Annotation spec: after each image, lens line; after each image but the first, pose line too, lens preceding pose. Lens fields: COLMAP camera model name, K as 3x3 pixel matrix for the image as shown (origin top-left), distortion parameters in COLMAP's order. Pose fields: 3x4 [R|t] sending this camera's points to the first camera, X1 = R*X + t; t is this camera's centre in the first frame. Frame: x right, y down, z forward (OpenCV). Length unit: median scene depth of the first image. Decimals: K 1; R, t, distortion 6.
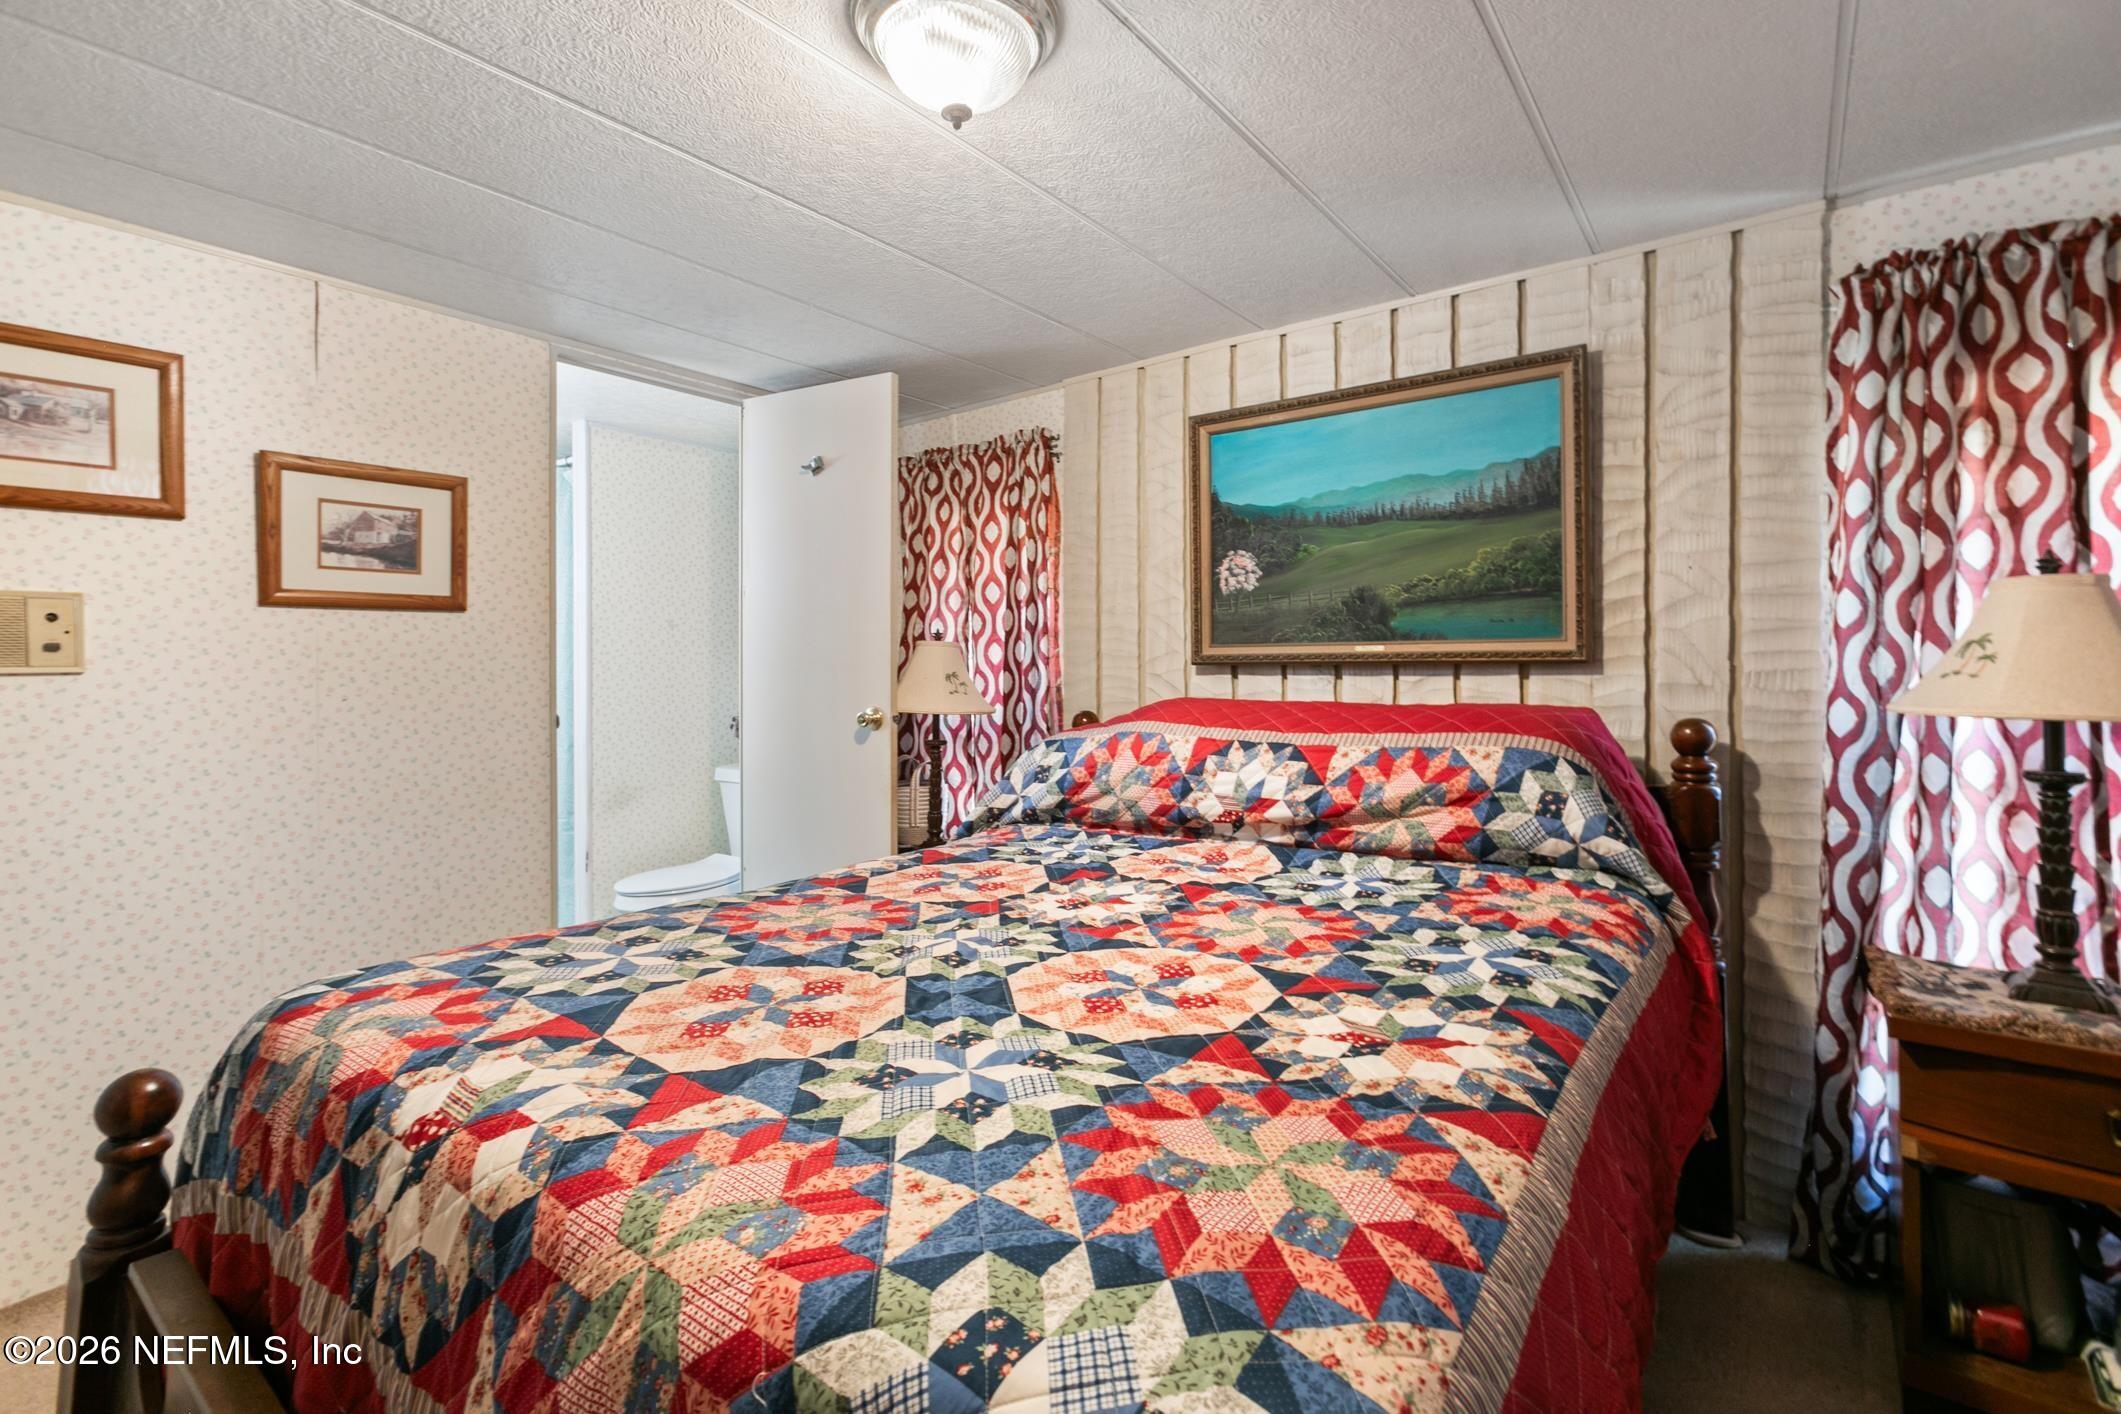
lens RADIAL K [[966.3, 0, 1057.8], [0, 966.3, 653.5], [0, 0, 1]] dist [-0.002141, 0.000192]
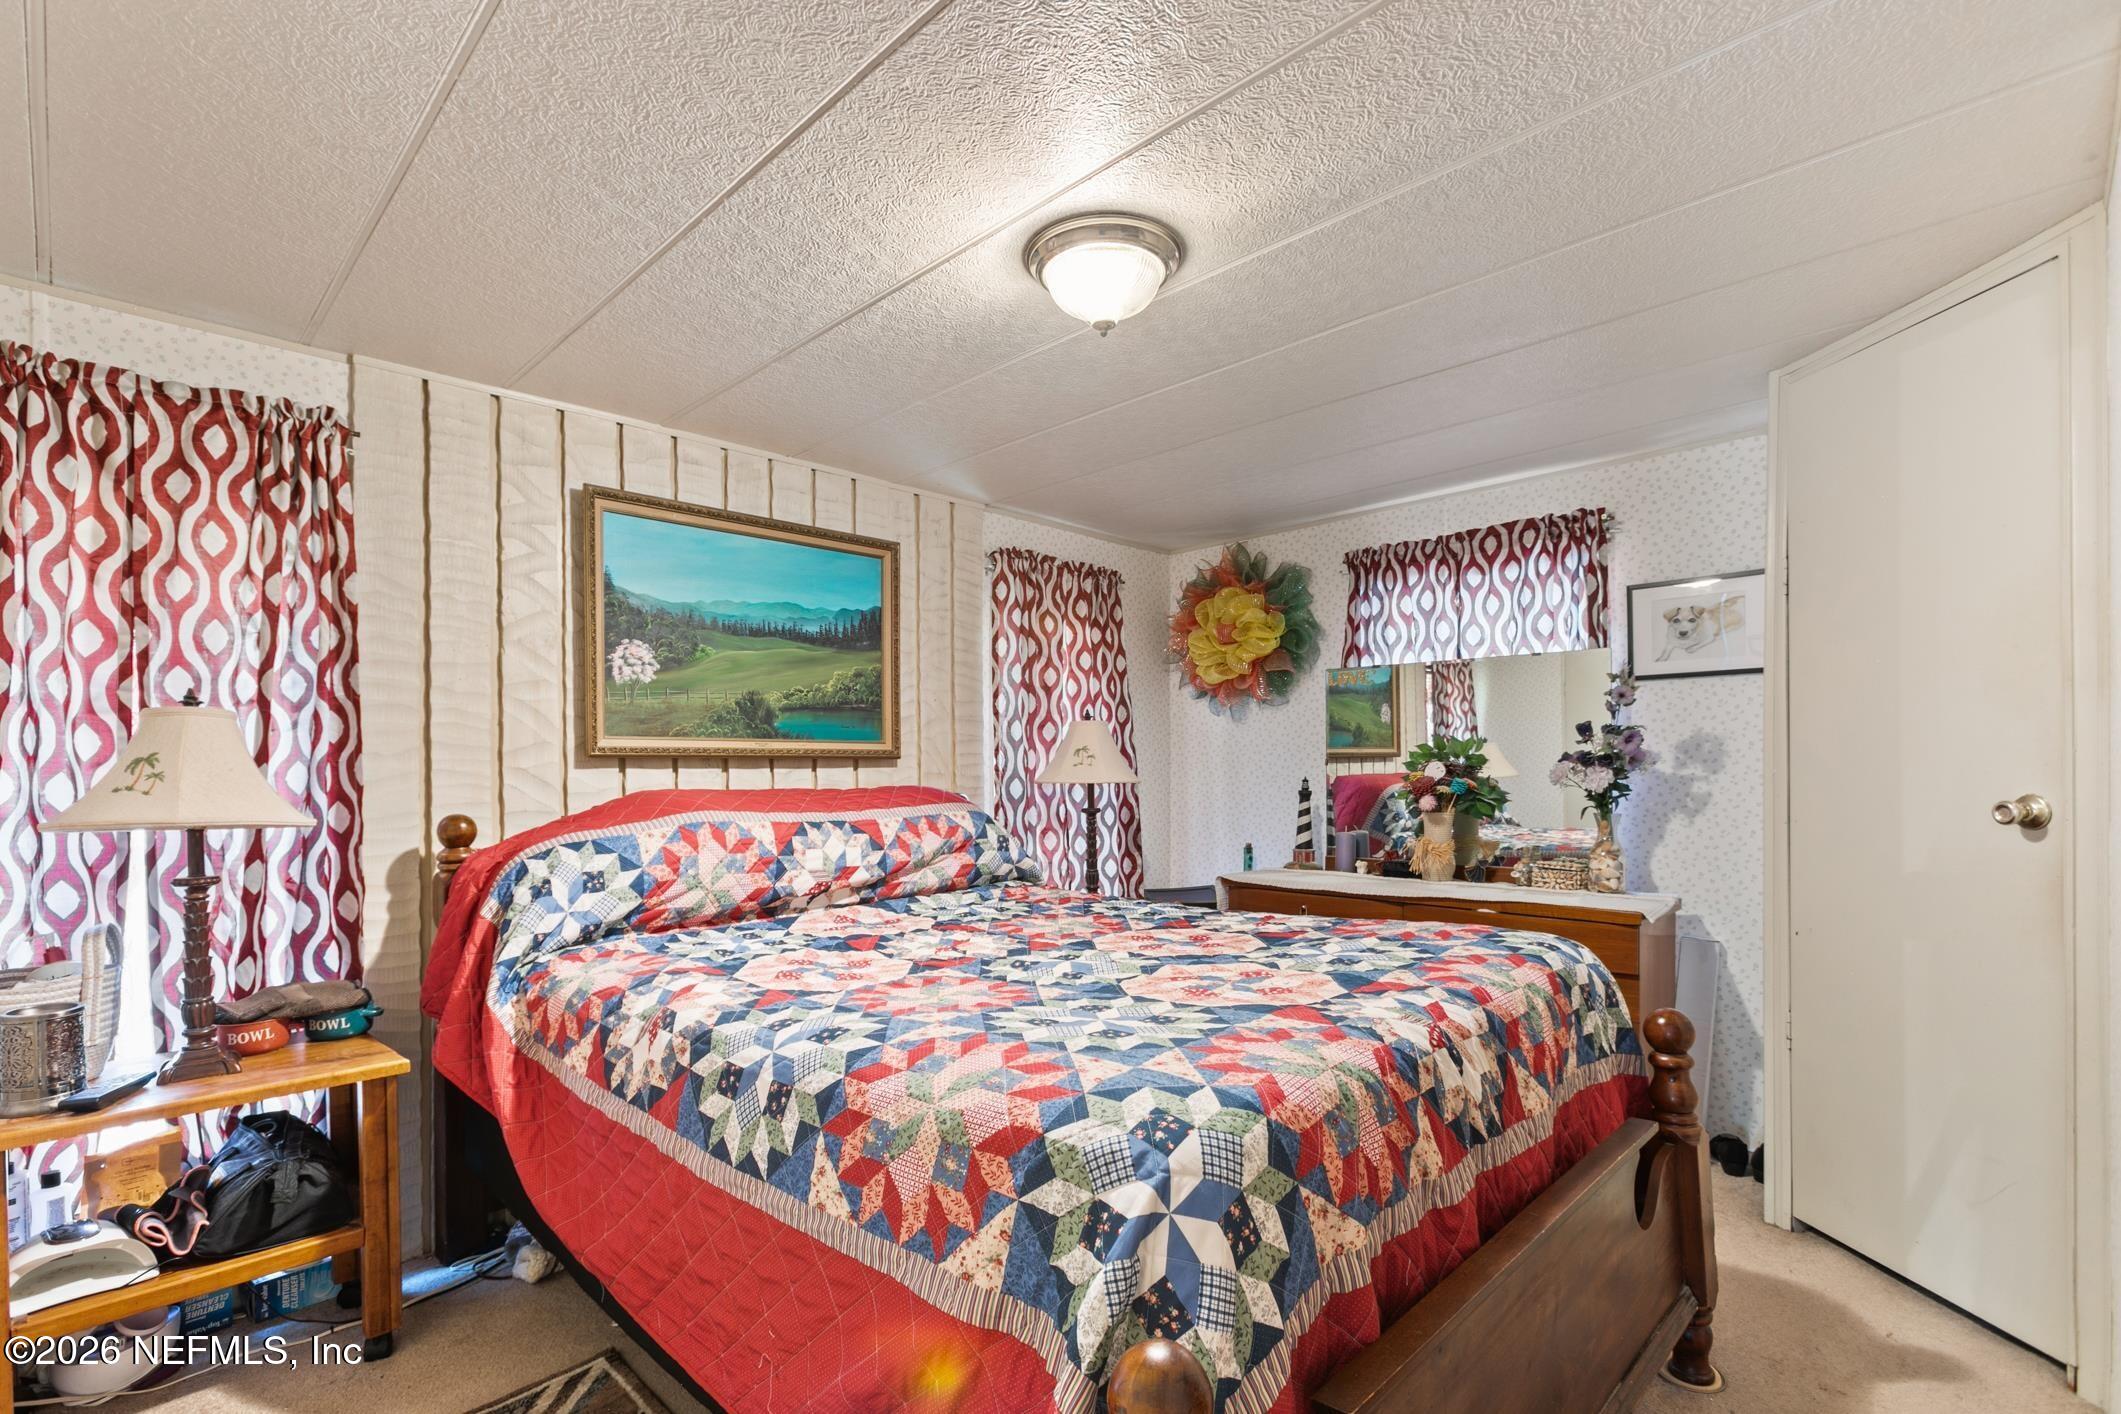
lens RADIAL K [[985.4, 0, 1058.2], [0, 985.4, 762.2], [0, 0, 1]] dist [-0.025687, 0.013765]
pose [[0.138412, 0.018030, 0.990211, -0.872525], [-0.002158, 0.999837, -0.017904, 0.039409], [-0.990372, 0.000341, 0.138429, 0.532884]]
